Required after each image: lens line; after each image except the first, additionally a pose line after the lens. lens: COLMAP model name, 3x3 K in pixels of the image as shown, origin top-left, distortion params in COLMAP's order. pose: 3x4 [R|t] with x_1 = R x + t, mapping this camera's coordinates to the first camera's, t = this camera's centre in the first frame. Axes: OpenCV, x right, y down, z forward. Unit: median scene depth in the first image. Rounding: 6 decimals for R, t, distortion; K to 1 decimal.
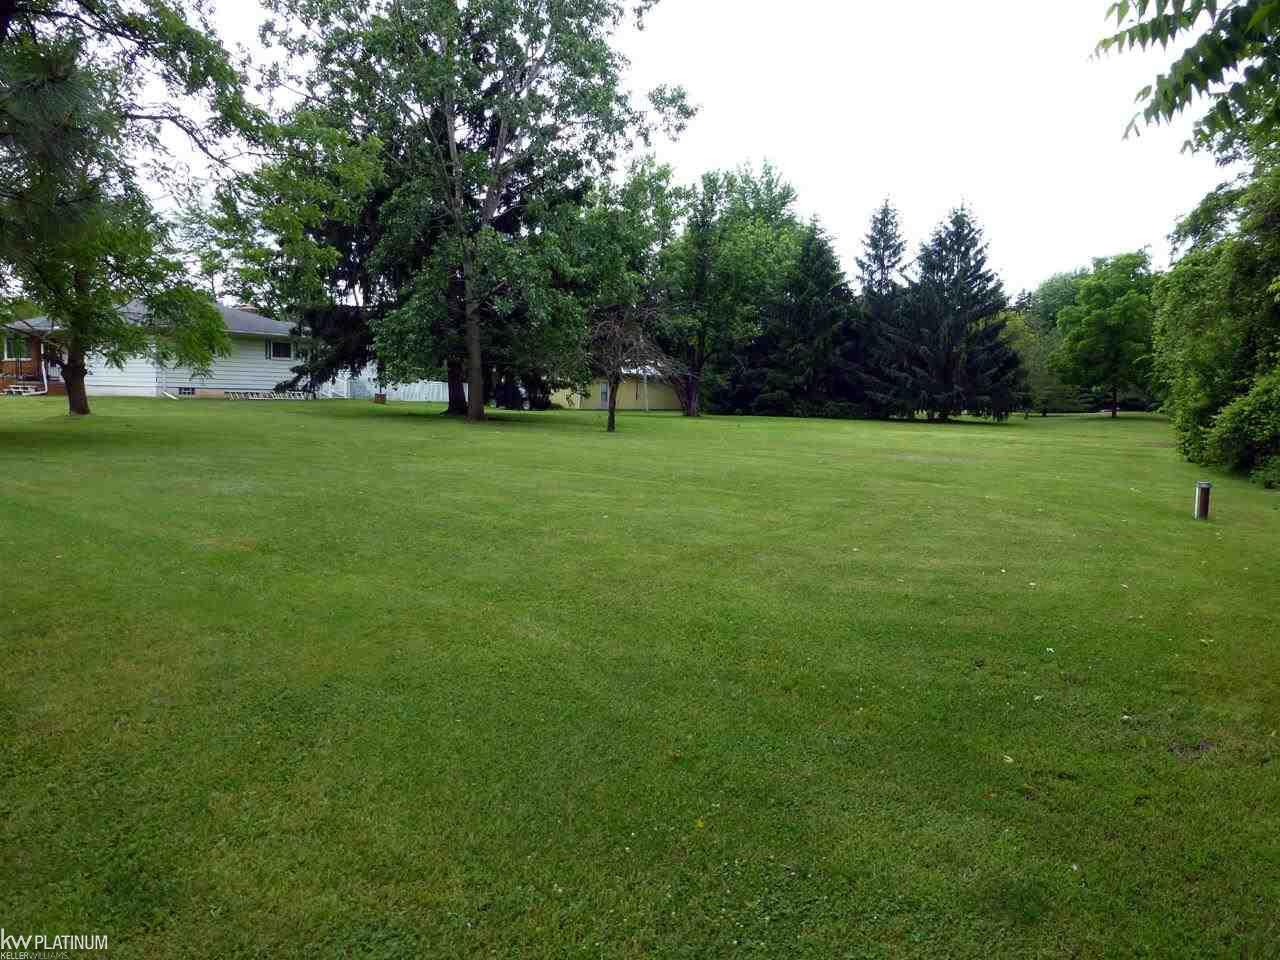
lens RADIAL K [[890.1, 0, 640.0], [0, 890.1, 480.0], [0, 0, 1]] dist [0.000684, 0.001288]
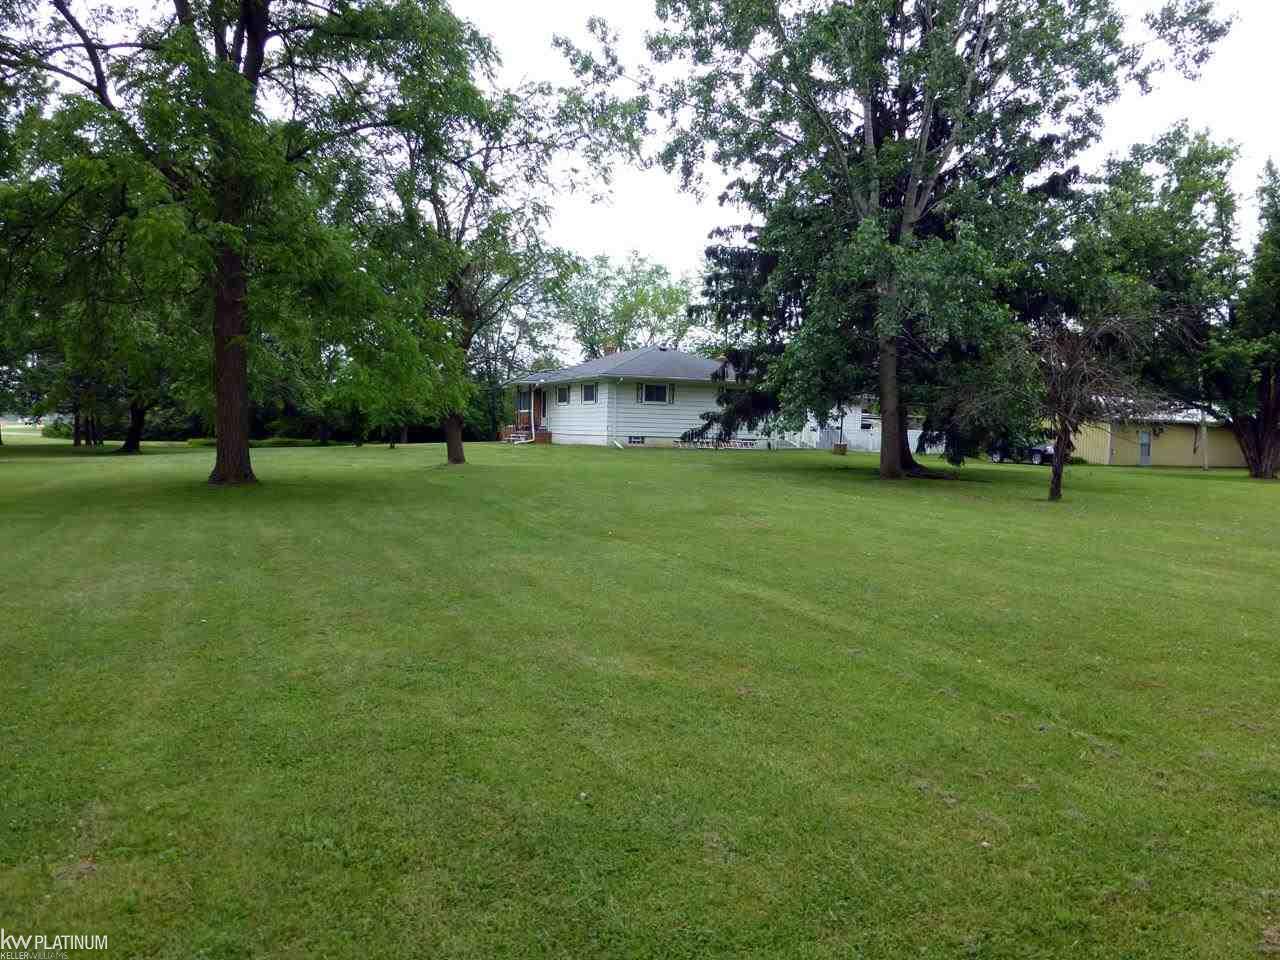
lens RADIAL K [[912.0, 0, 640.4], [0, 912.0, 521.8], [0, 0, 1]] dist [-0.008666, -0.006011]
pose [[0.838640, 0.049528, -0.542430, 0.073287], [-0.056598, 0.998390, 0.003654, -0.014912], [0.541738, 0.027636, 0.840093, 0.176781]]
